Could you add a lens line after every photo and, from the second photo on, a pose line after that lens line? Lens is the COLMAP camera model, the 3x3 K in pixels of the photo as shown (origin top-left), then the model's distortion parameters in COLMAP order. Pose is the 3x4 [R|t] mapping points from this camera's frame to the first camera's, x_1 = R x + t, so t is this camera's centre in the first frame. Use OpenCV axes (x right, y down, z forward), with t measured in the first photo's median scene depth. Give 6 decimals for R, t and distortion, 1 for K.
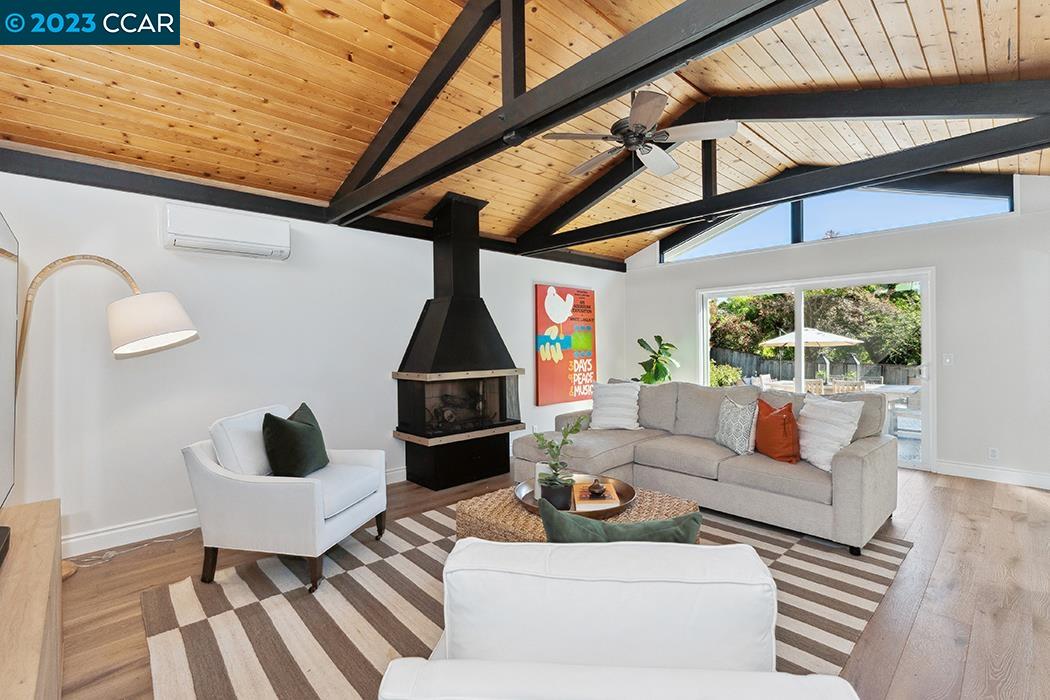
lens RADIAL K [[468.4, 0, 528.3], [0, 468.4, 339.9], [0, 0, 1]] dist [0.002305, 0.000802]
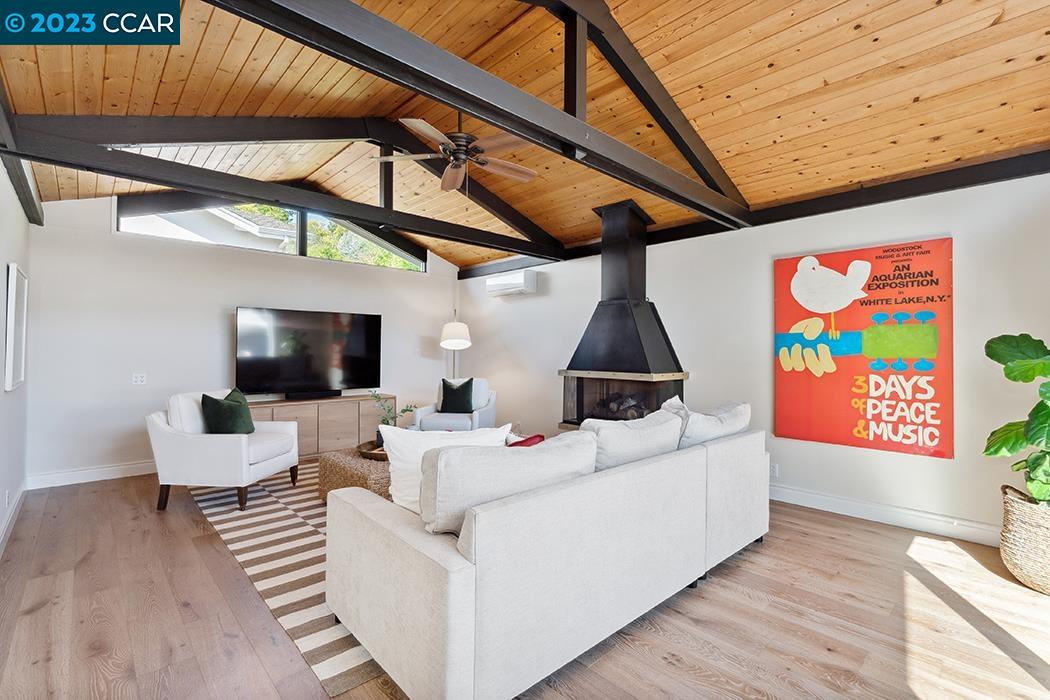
lens RADIAL K [[468.4, 0, 528.3], [0, 468.4, 339.9], [0, 0, 1]] dist [0.002305, 0.000802]
pose [[-0.000171, -0.009493, -0.999955, 0.682164], [0.008886, 0.999915, -0.009495, 0.002596], [0.999961, -0.008887, -0.000087, 0.606917]]
